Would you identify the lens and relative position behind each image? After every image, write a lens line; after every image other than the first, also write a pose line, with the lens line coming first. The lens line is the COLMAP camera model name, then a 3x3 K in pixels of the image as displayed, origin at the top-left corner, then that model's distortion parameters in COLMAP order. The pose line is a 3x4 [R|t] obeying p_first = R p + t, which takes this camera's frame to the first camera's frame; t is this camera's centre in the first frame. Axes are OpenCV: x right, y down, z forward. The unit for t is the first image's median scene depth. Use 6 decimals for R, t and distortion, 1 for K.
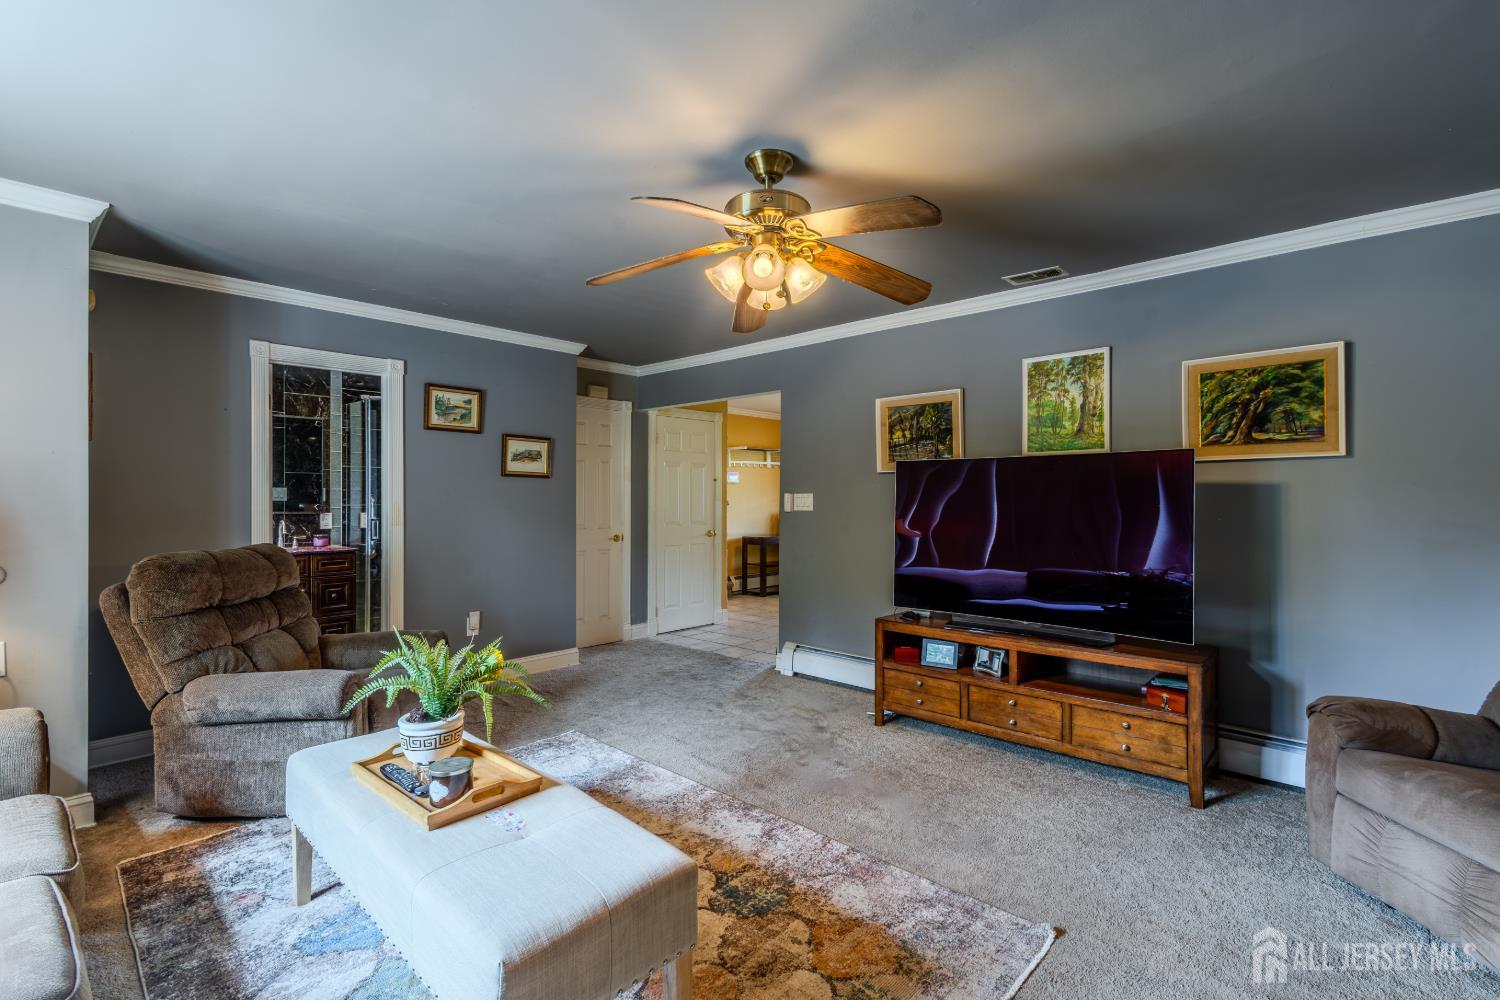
lens RADIAL K [[701.7, 0, 737.0], [0, 701.7, 499.8], [0, 0, 1]] dist [0.016467, -0.001260]
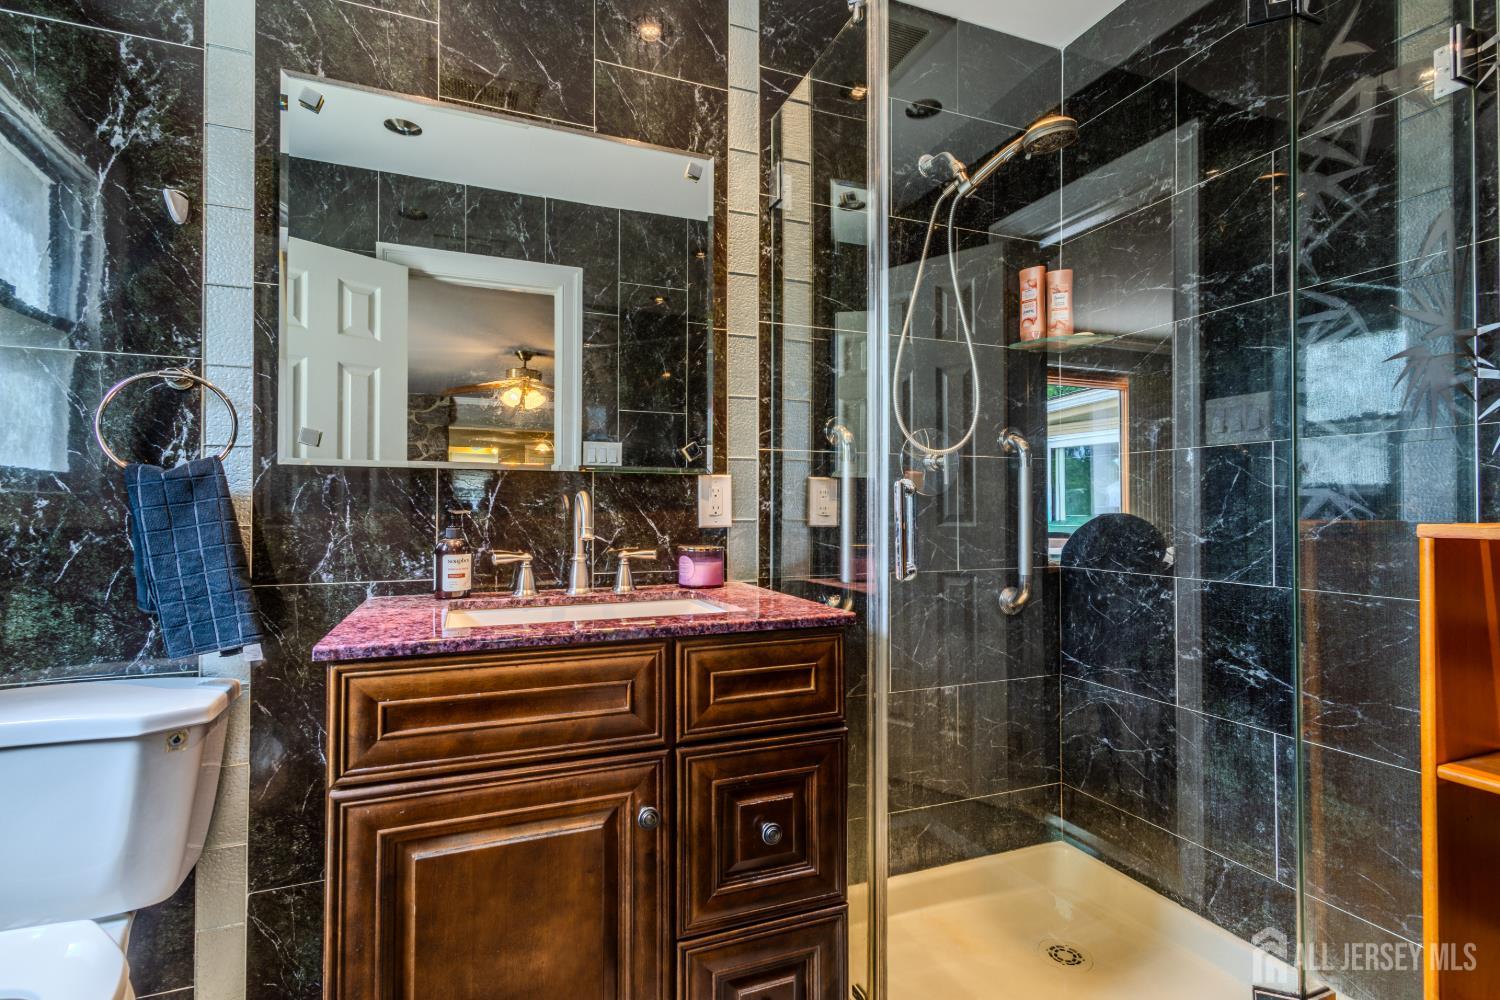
lens RADIAL K [[701.7, 0, 746.8], [0, 701.7, 502.8], [0, 0, 1]] dist [0.016467, -0.001260]
pose [[0.912602, -0.003388, -0.408835, -0.449263], [-0.001104, 0.999942, -0.010752, 0.034389], [0.408847, 0.010263, 0.912545, 0.735876]]
